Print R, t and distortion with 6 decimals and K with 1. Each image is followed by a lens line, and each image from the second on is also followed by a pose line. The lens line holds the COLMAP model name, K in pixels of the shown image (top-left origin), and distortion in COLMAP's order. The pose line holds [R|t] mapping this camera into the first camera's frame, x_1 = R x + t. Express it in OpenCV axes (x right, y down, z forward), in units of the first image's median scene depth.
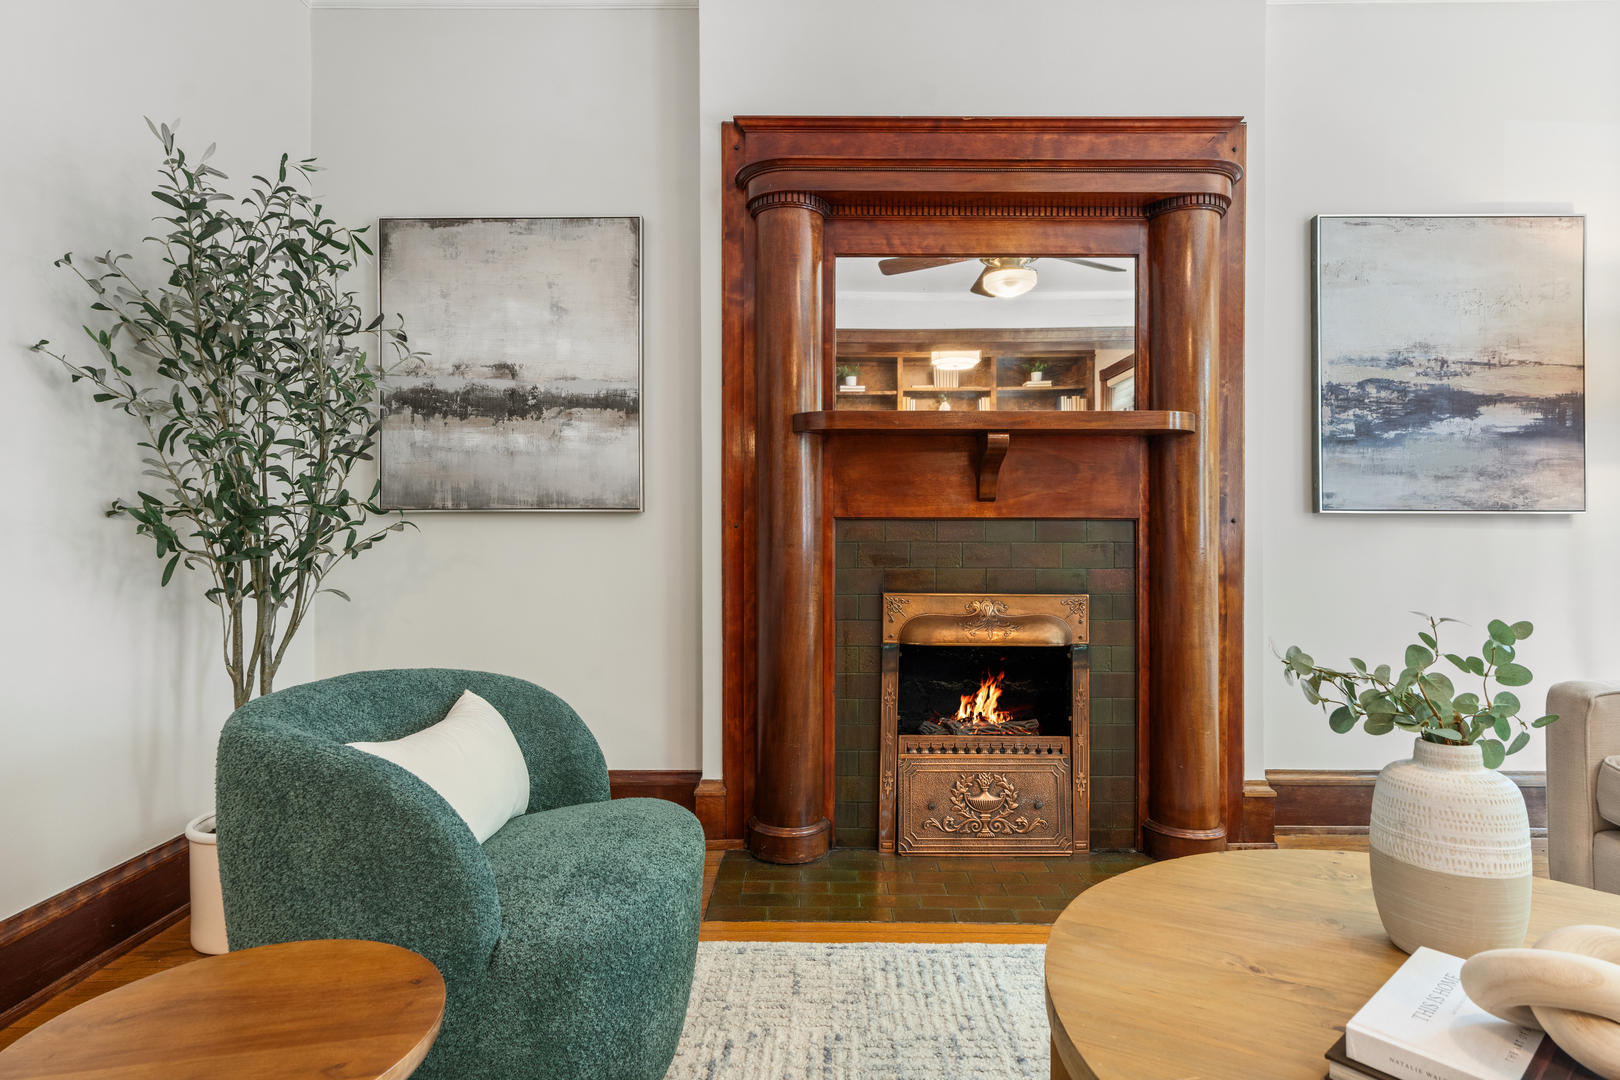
lens RADIAL K [[851.2, 0, 810.7], [0, 851.2, 533.8], [0, 0, 1]] dist [-0.004715, 0.003408]
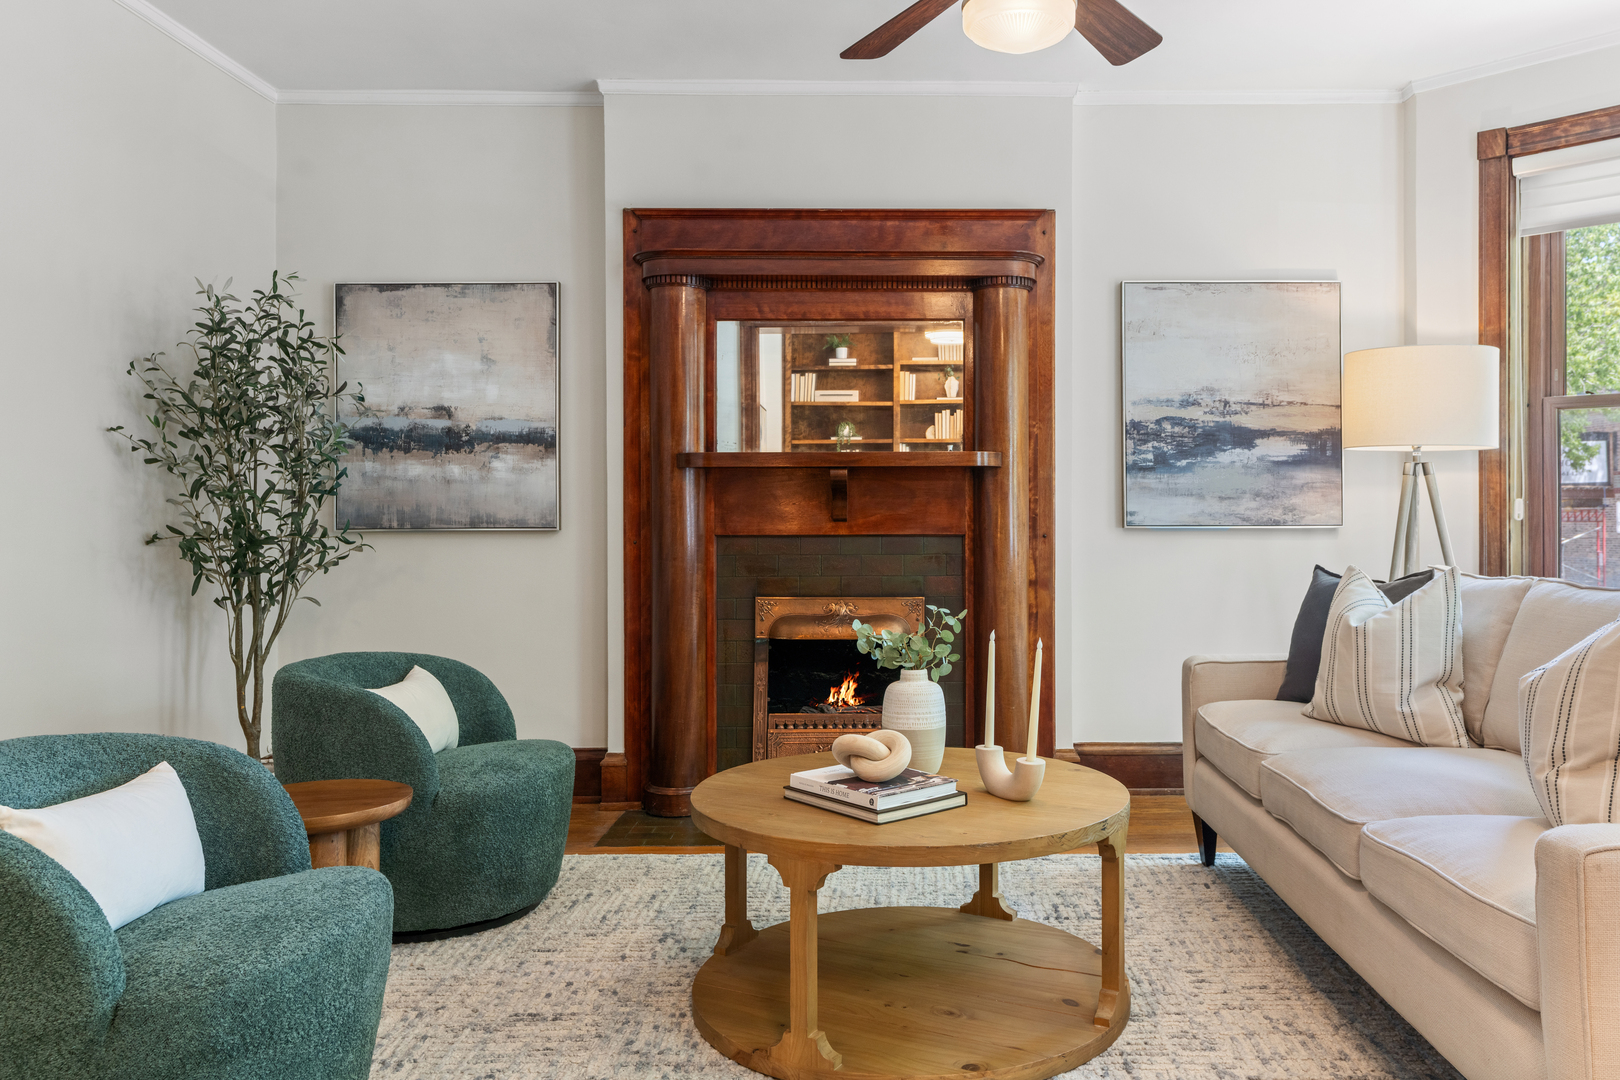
lens RADIAL K [[1228.0, 0, 920.2], [0, 1228.0, 492.5], [0, 0, 1]] dist [-0.002301, 0.008044]
pose [[0.999653, -0.004293, 0.025990, 0.274841], [0.004688, 0.999874, -0.015139, -0.052155], [-0.025922, 0.015255, 0.999548, -0.763794]]
